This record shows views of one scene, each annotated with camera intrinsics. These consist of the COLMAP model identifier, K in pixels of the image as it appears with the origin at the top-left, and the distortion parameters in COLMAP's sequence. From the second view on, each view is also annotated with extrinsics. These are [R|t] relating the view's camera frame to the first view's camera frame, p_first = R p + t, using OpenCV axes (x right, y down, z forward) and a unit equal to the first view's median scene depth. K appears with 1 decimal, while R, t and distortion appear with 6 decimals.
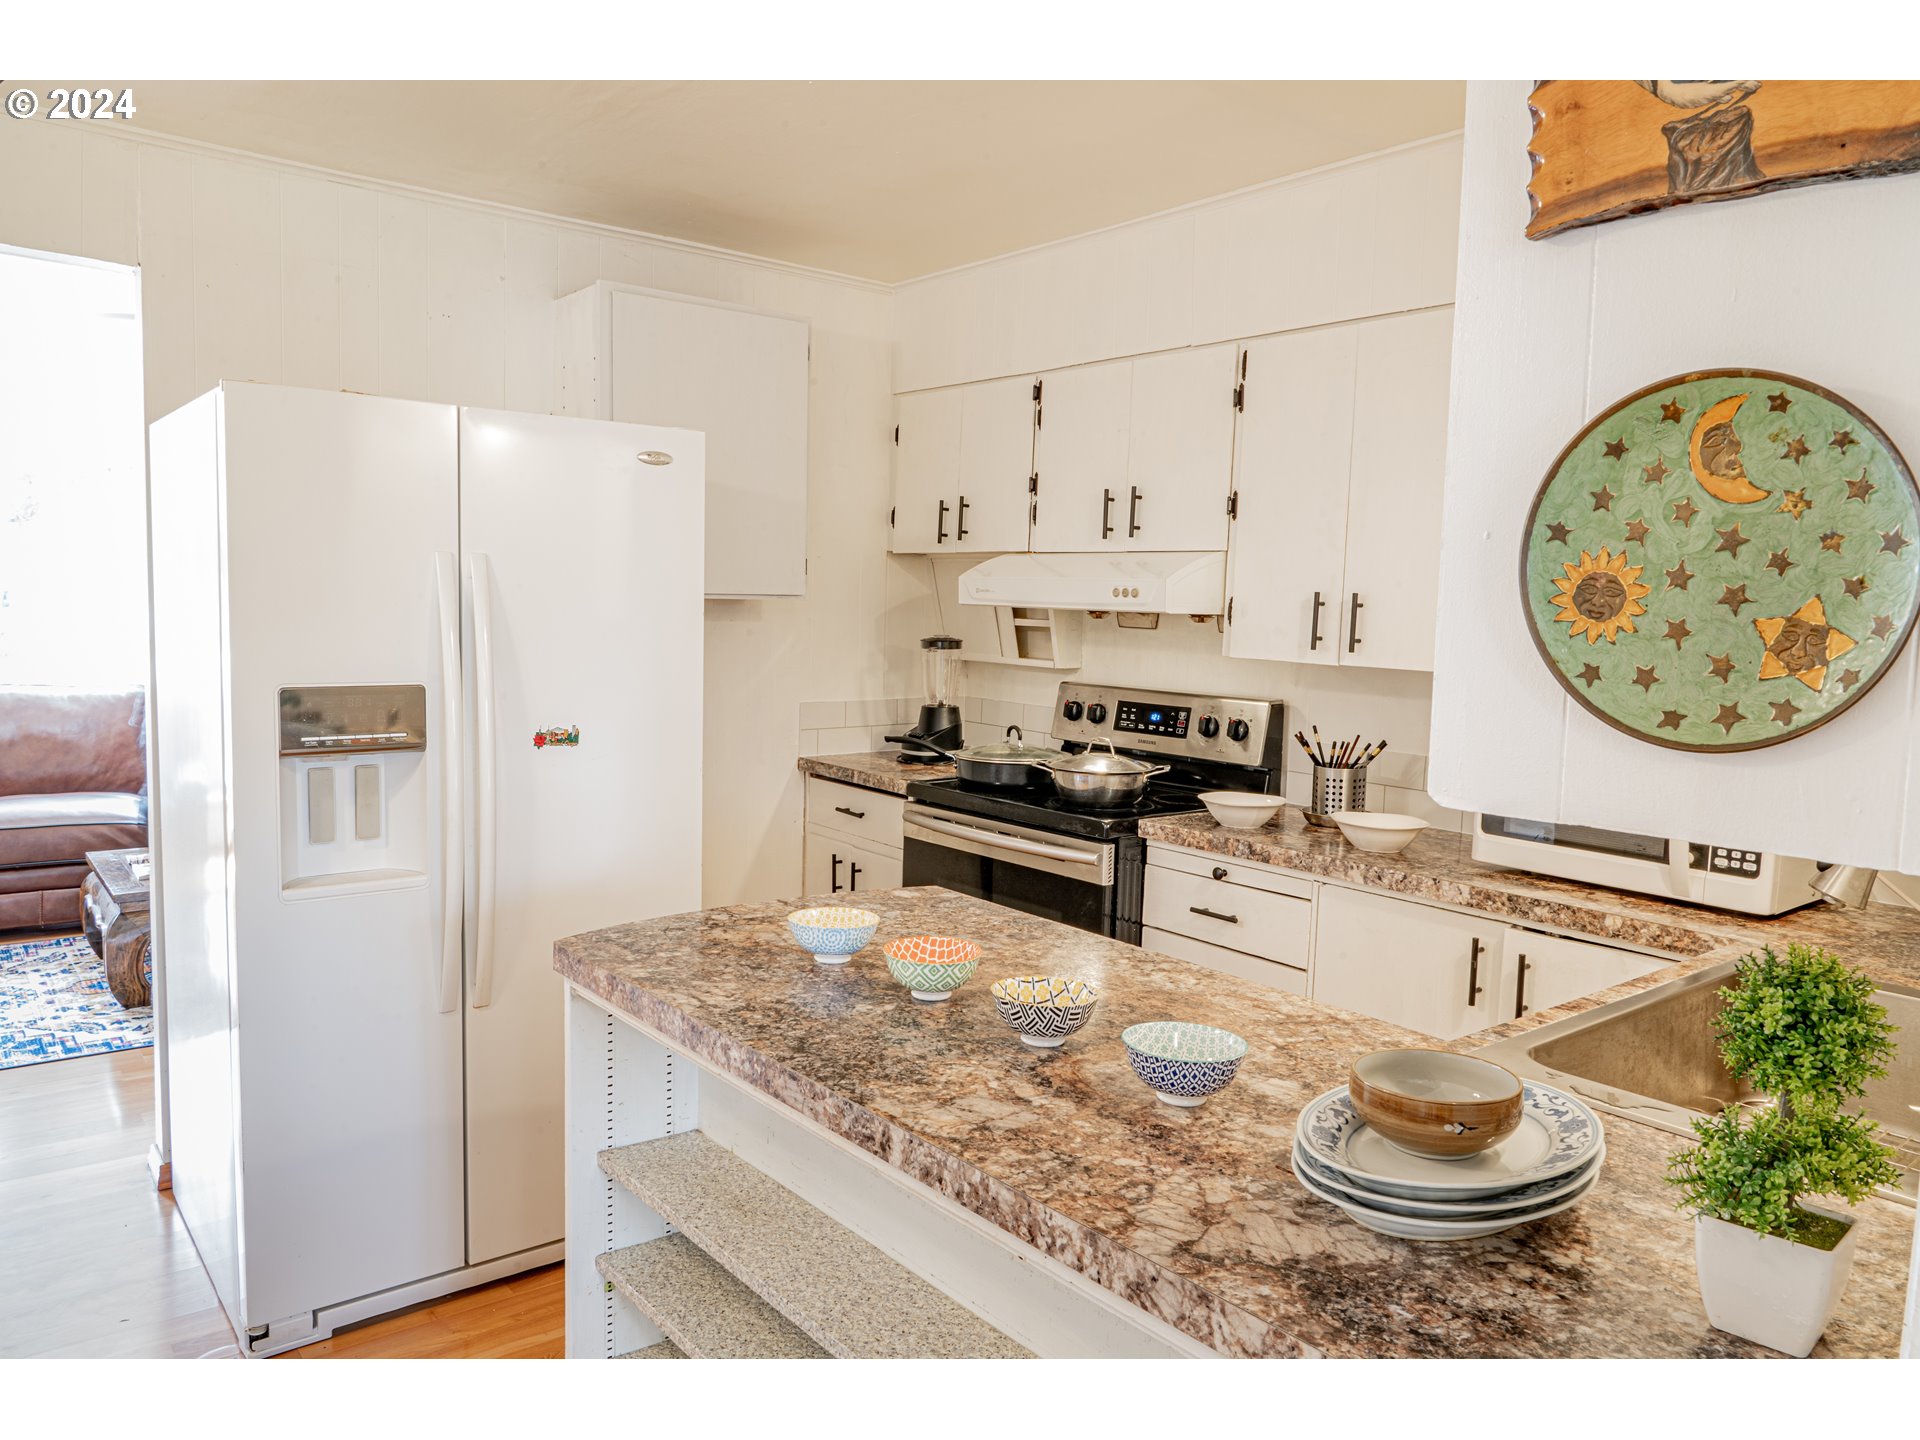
lens RADIAL K [[1300.4, 0, 960.0], [0, 1300.4, 720.0], [0, 0, 1]] dist [-0.005210, -0.001067]
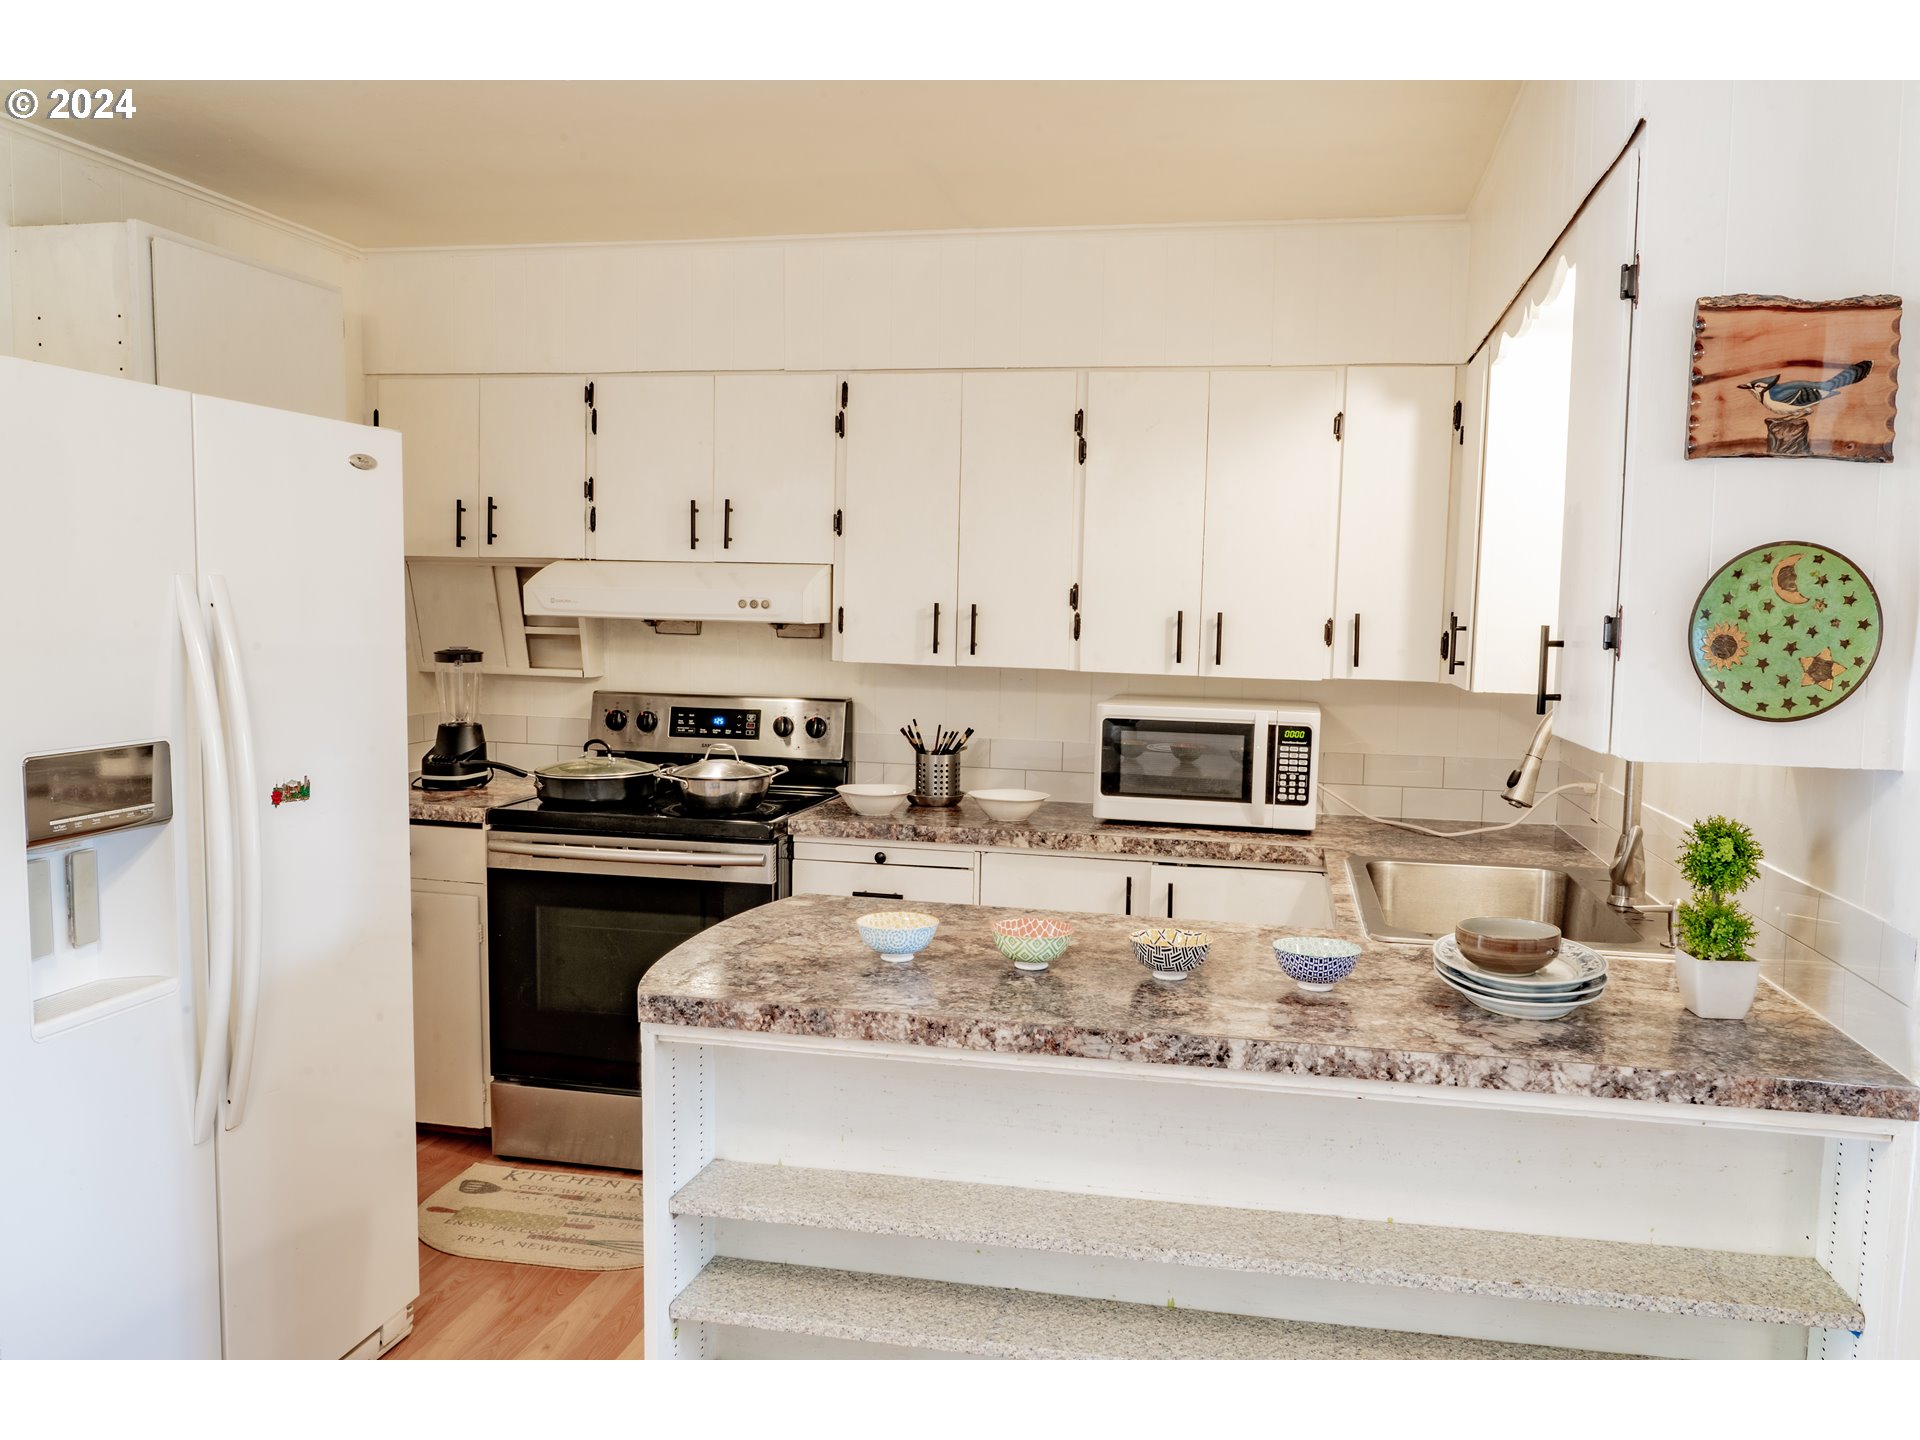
lens RADIAL K [[1402.0, 0, 961.3], [0, 1402.0, 727.6], [0, 0, 1]] dist [-0.011557, -0.001606]
pose [[0.778749, -0.068992, 0.623531, -0.634000], [0.058742, 0.997587, 0.037014, -0.043238], [-0.624580, 0.007803, 0.780922, 0.024430]]
